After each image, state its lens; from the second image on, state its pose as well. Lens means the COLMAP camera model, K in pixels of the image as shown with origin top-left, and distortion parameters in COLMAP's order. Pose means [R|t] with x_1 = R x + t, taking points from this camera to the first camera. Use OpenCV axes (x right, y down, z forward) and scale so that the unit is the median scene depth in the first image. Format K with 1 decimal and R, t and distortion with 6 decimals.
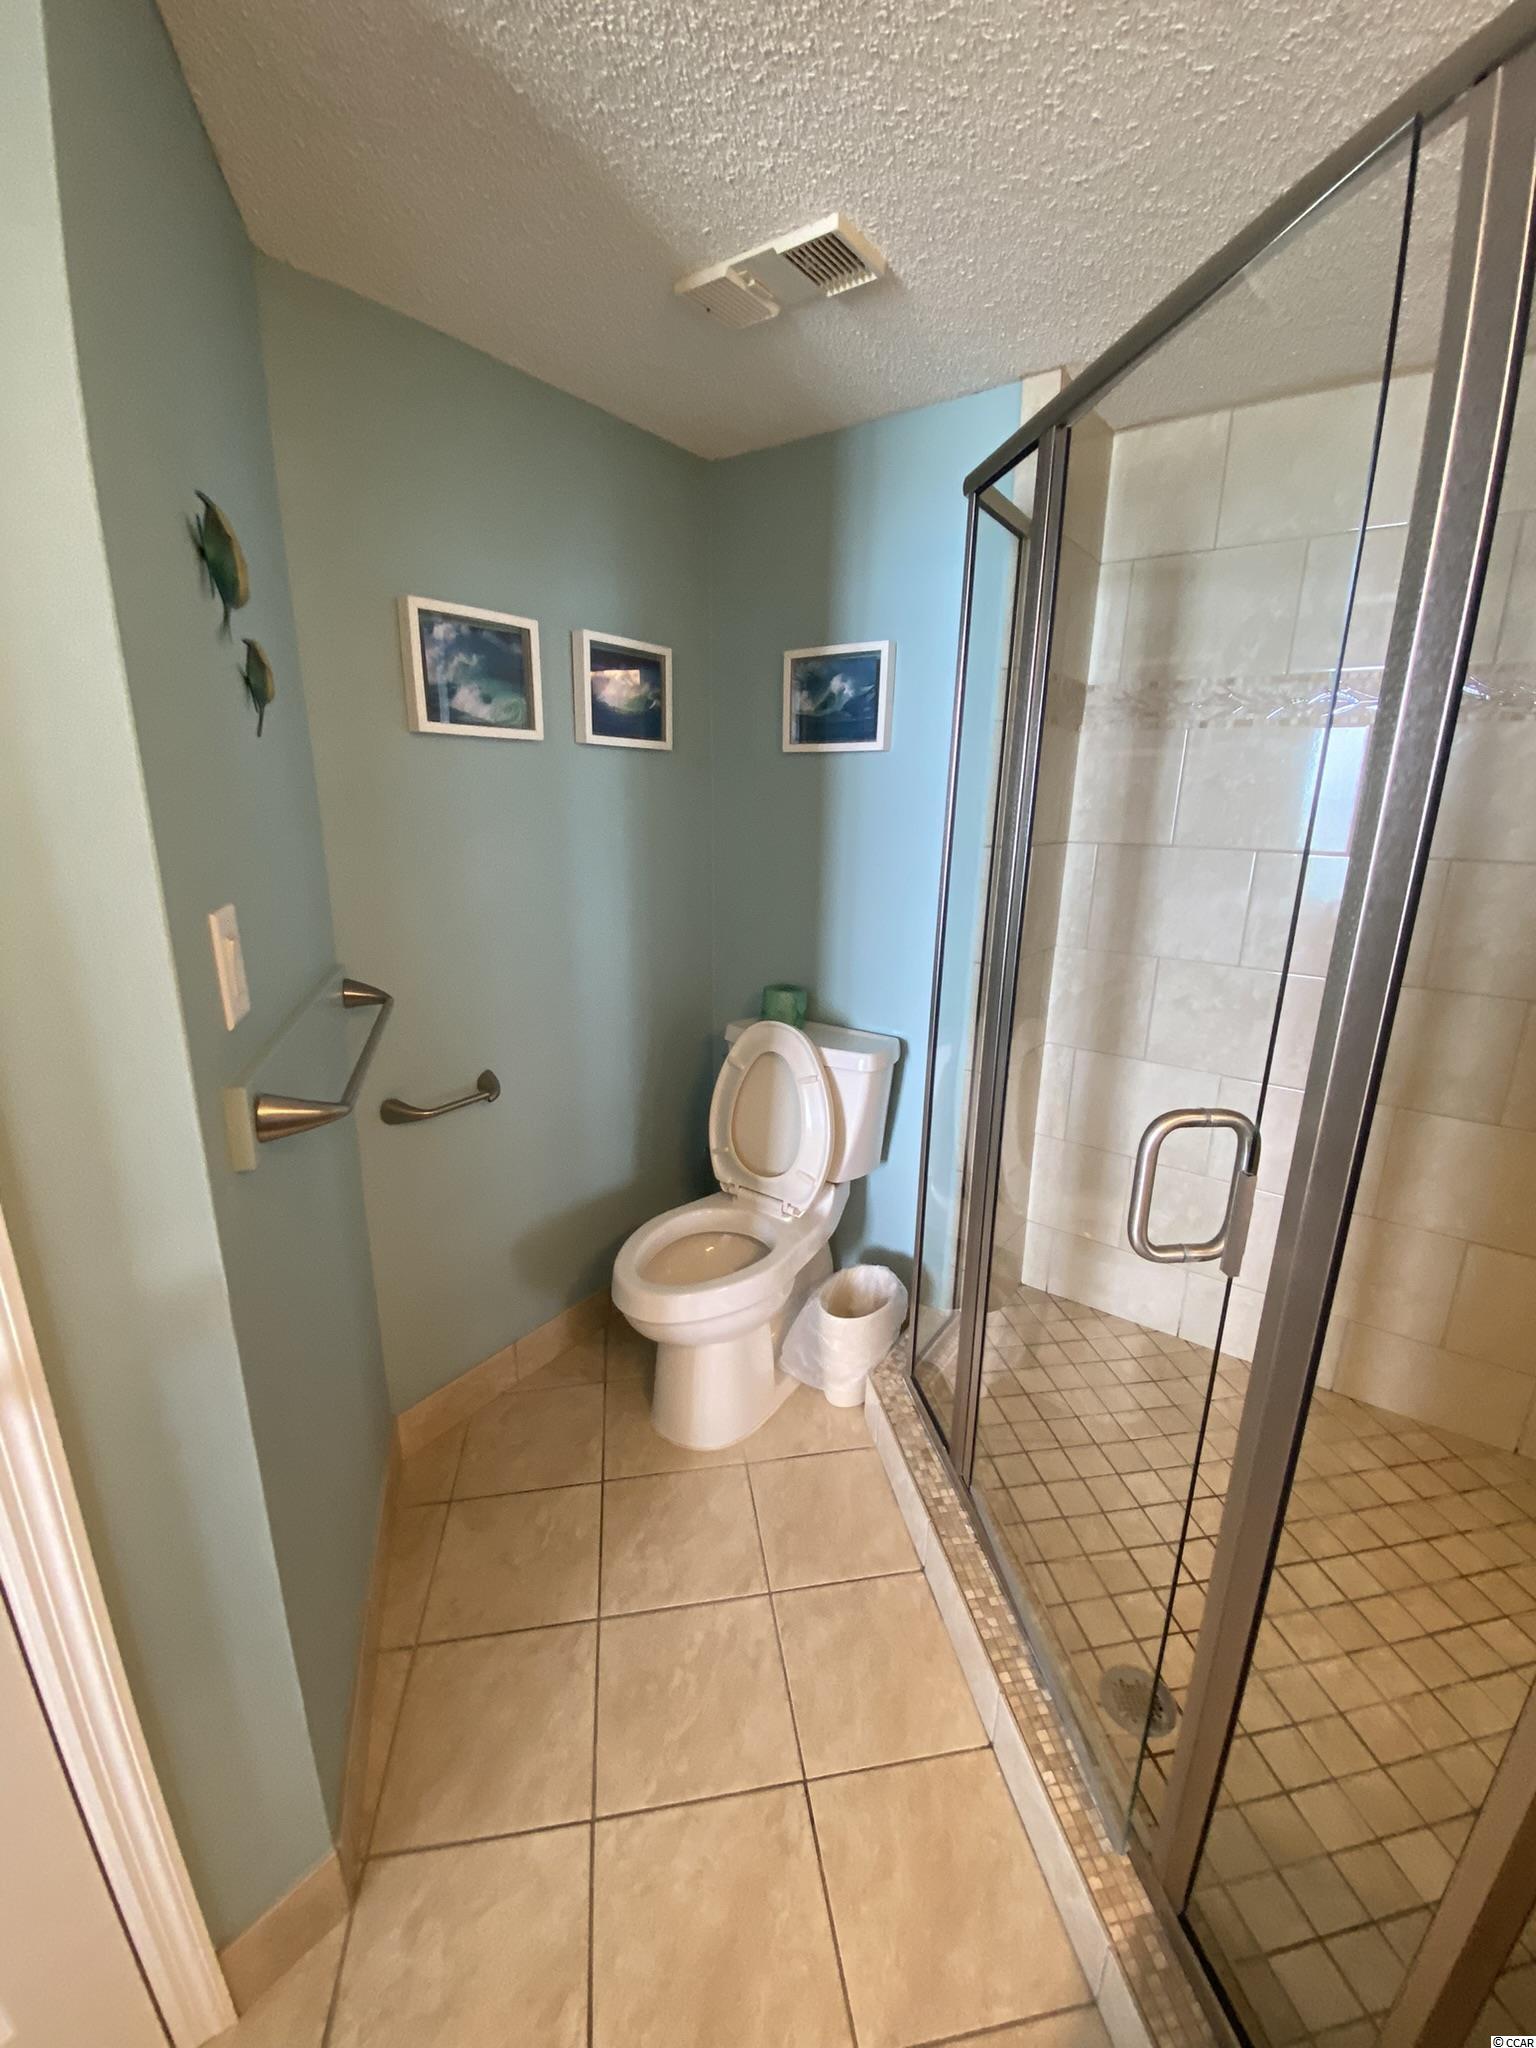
lens RADIAL K [[838.8, 0, 773.4], [0, 838.8, 1020.0], [0, 0, 1]] dist [0.026031, -0.023465]
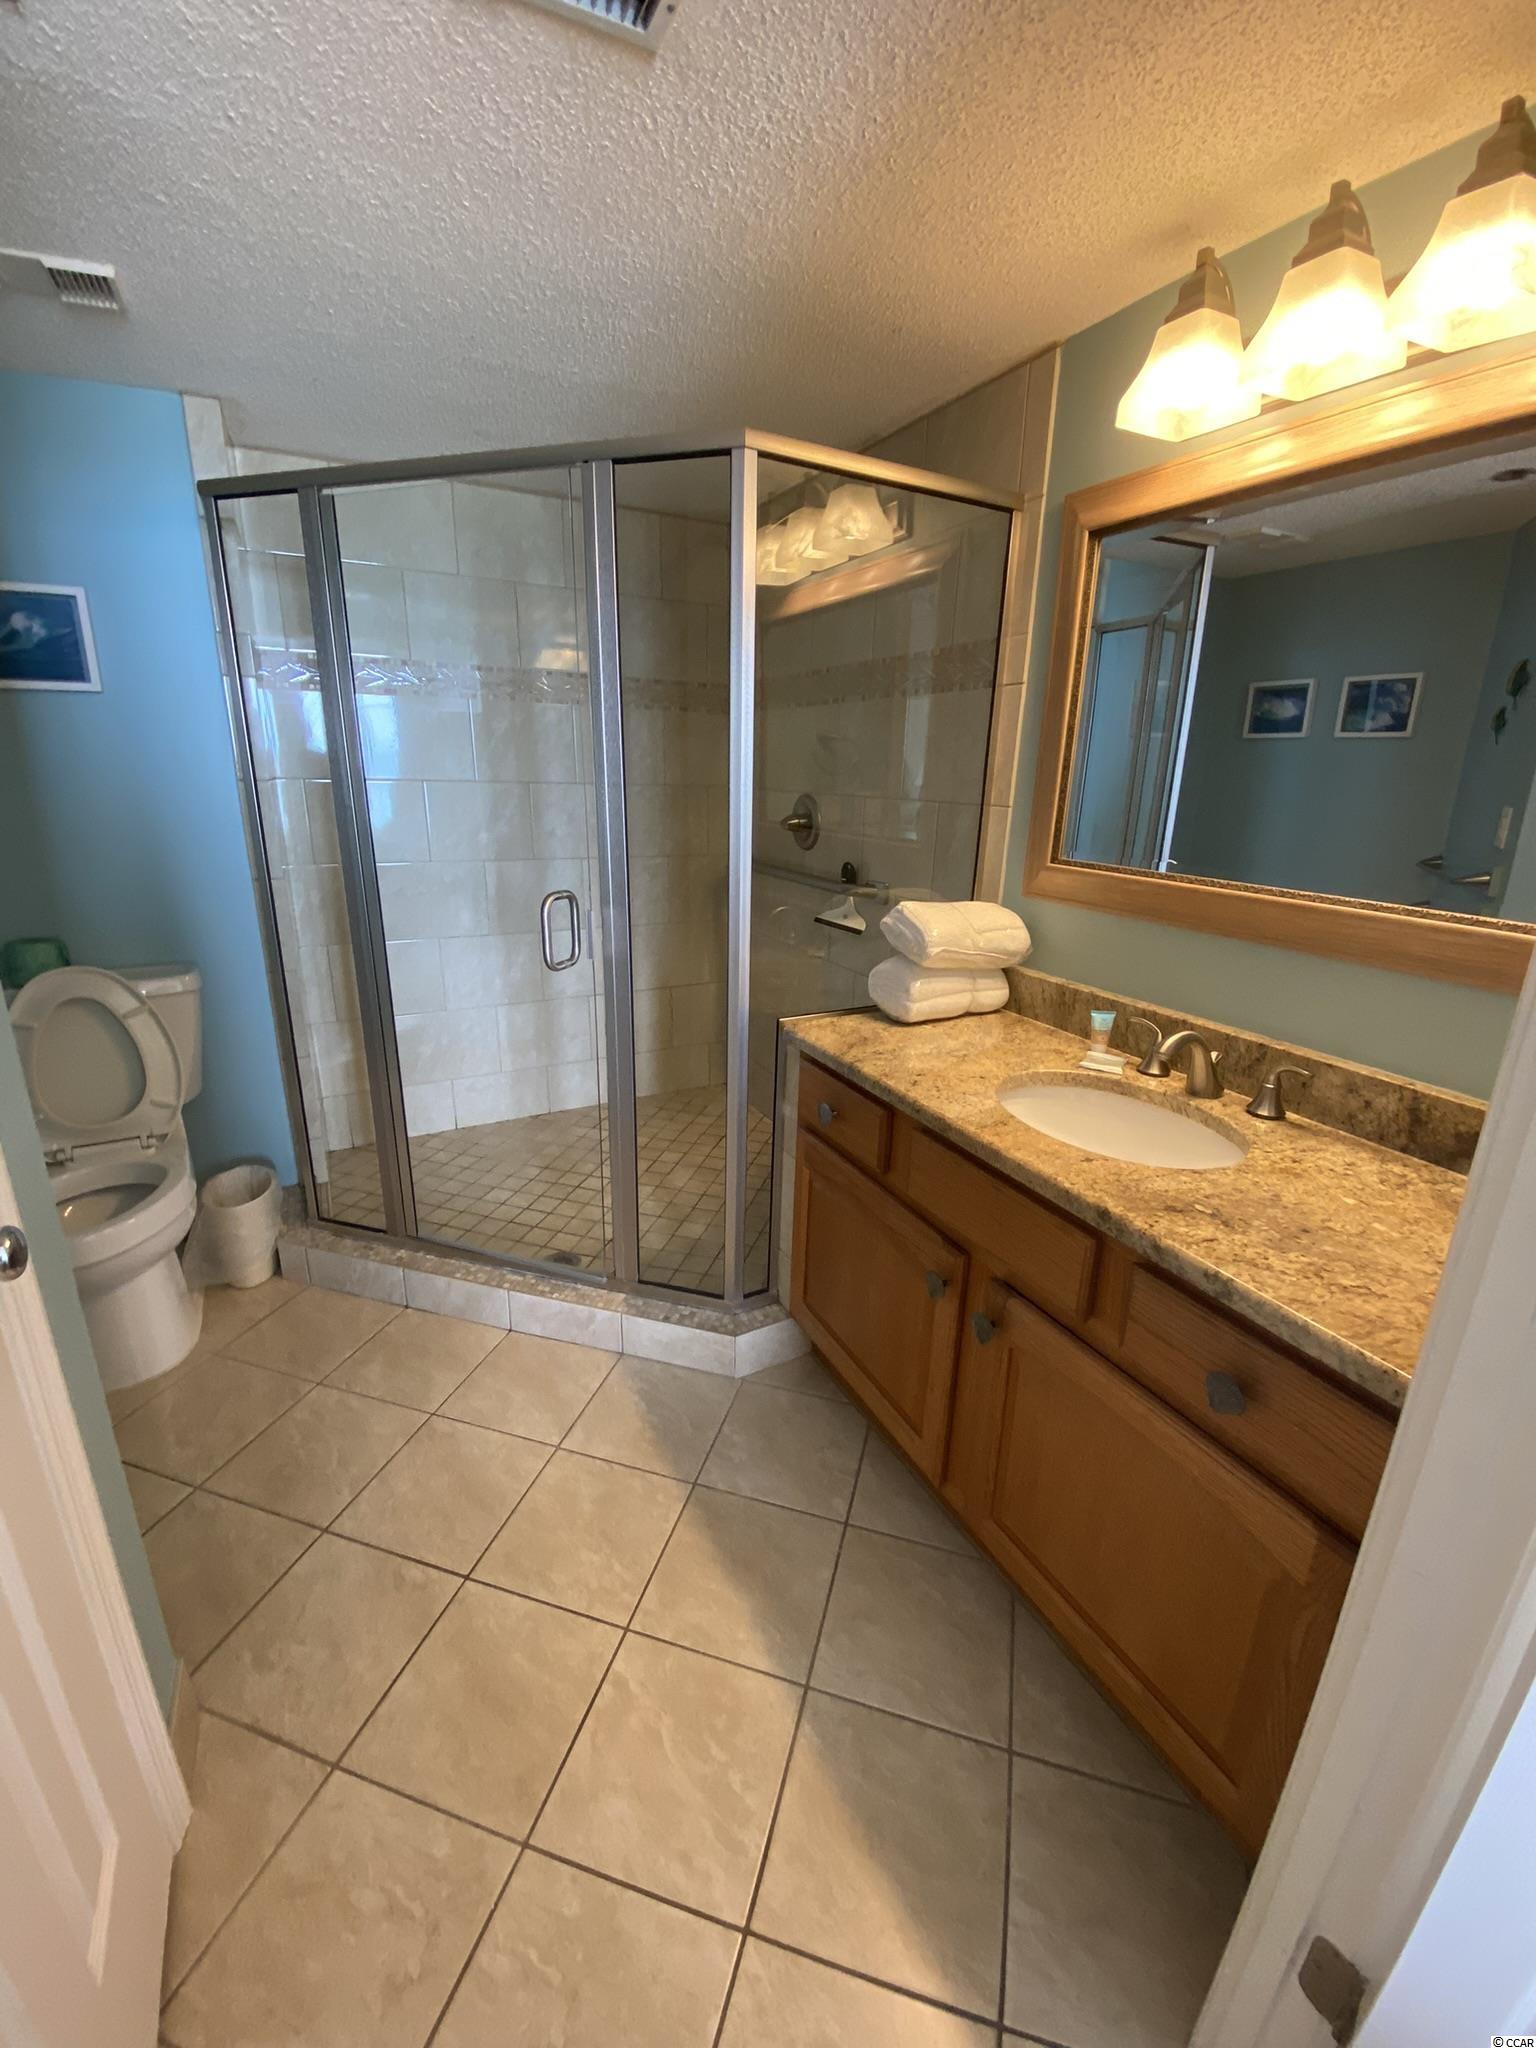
lens RADIAL K [[838.8, 0, 773.4], [0, 838.8, 1020.0], [0, 0, 1]] dist [0.026031, -0.023465]
pose [[0.450930, -0.263610, 0.852744, -0.500523], [0.216797, 0.959129, 0.181855, 0.063892], [-0.865830, 0.102868, 0.489650, -0.204782]]
